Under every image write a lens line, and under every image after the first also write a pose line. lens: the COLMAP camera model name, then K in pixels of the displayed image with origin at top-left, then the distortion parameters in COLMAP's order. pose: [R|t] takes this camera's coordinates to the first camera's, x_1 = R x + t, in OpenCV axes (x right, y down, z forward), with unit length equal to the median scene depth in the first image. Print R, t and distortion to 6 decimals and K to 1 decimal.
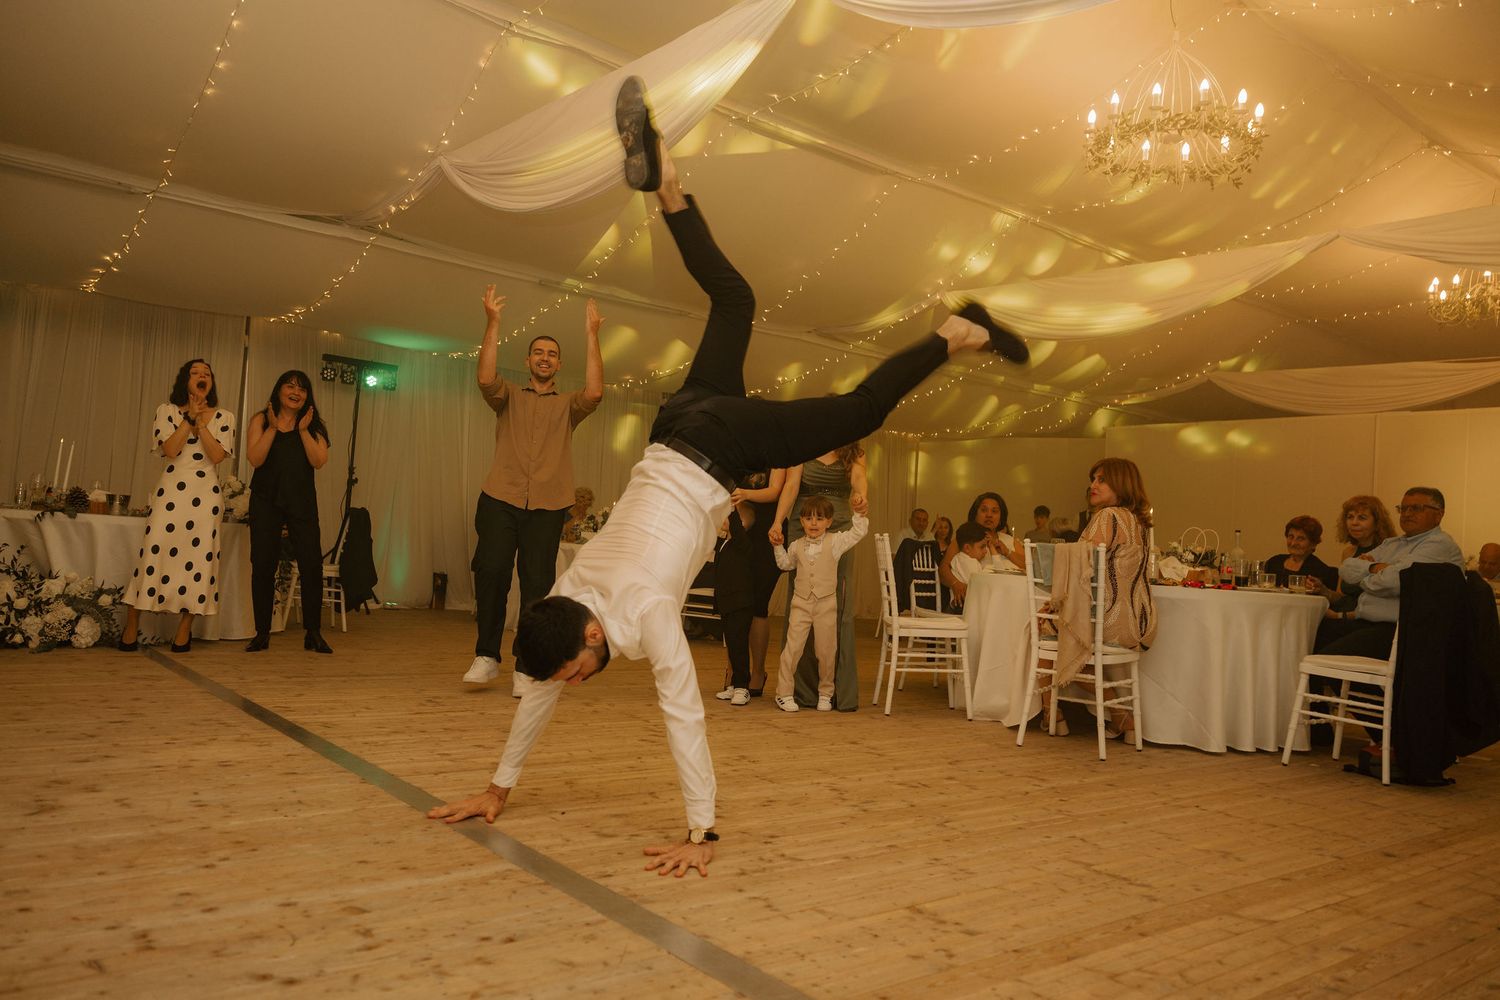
lens RADIAL K [[1149.0, 0, 746.2], [0, 1149.0, 493.2], [0, 0, 1]] dist [-0.010805, 0.005500]
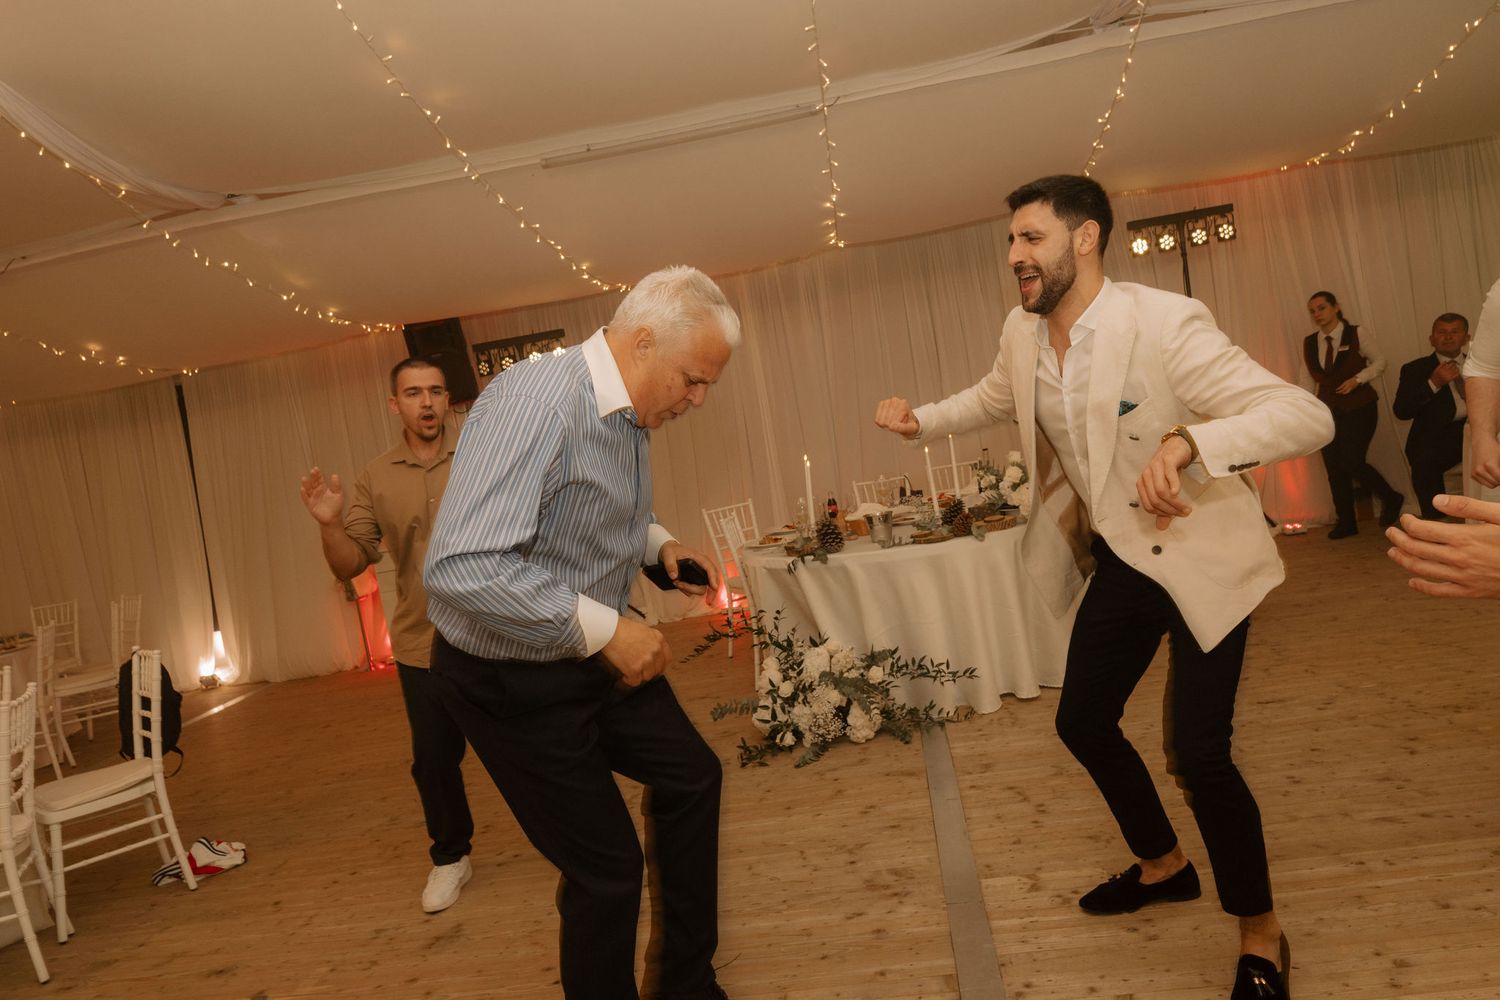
lens RADIAL K [[1029.3, 0, 745.2], [0, 1029.3, 497.8], [0, 0, 1]] dist [0.003242, 0.002382]
pose [[0.687870, -0.121065, -0.715666, -0.126875], [0.249126, 0.965475, 0.076127, -0.090321], [0.681741, -0.230656, 0.694282, 0.509586]]
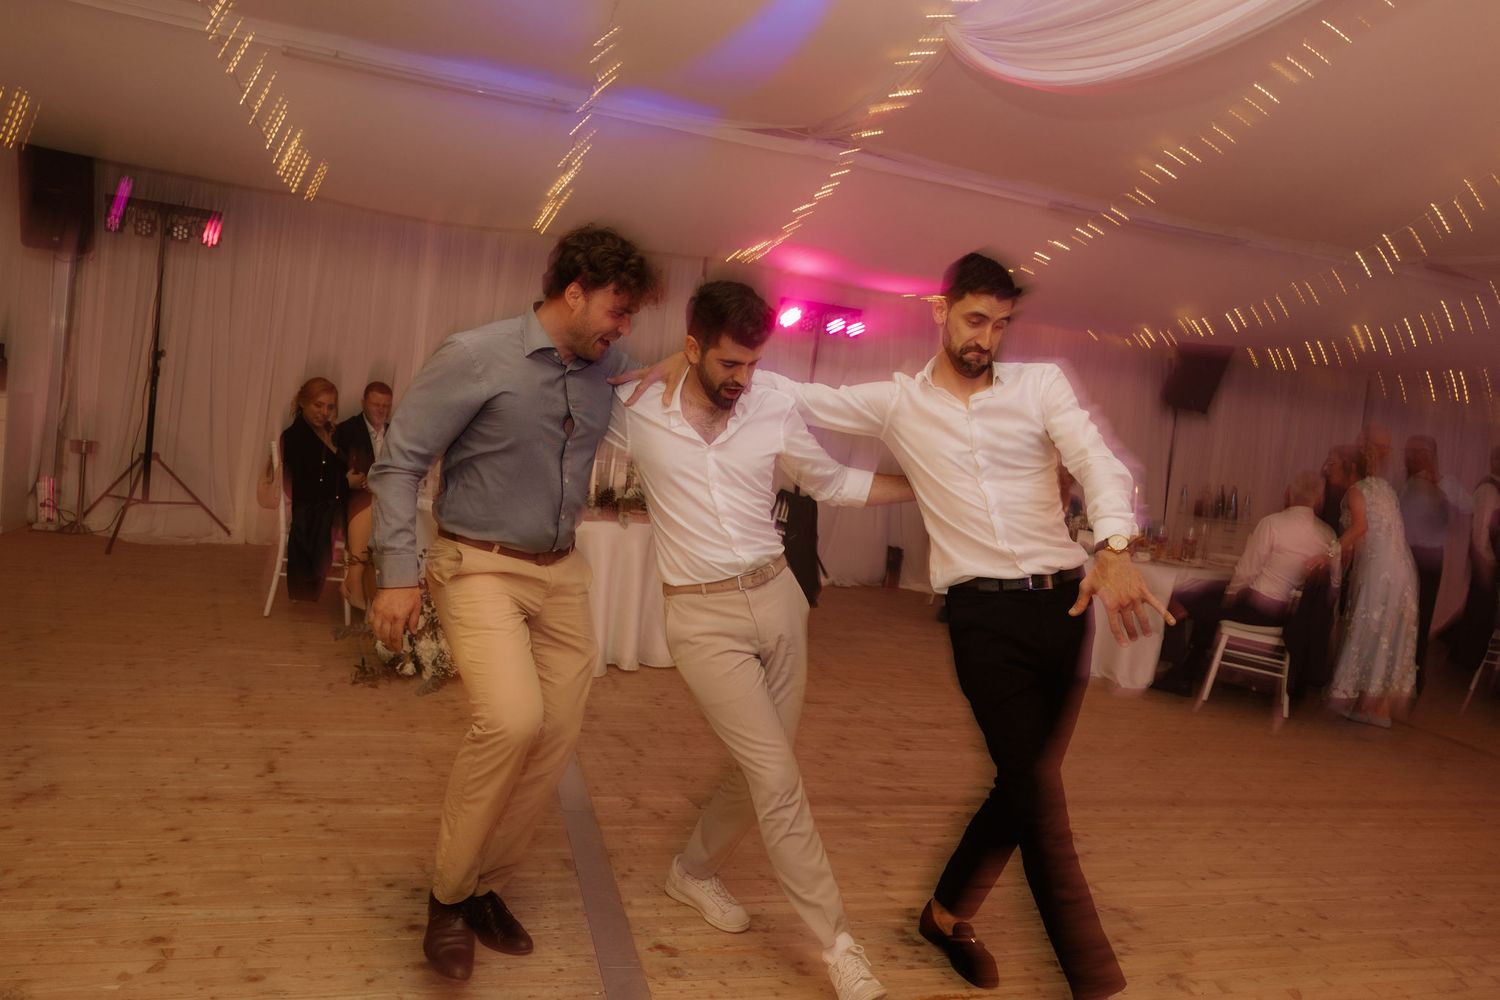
lens RADIAL K [[1029.3, 0, 753.9], [0, 1029.3, 493.9], [0, 0, 1]] dist [0.003242, 0.002382]
pose [[0.925739, 0.082031, -0.369160, -0.134691], [-0.042609, 0.992599, 0.113717, -0.090793], [0.375756, -0.089543, 0.922383, 0.402650]]
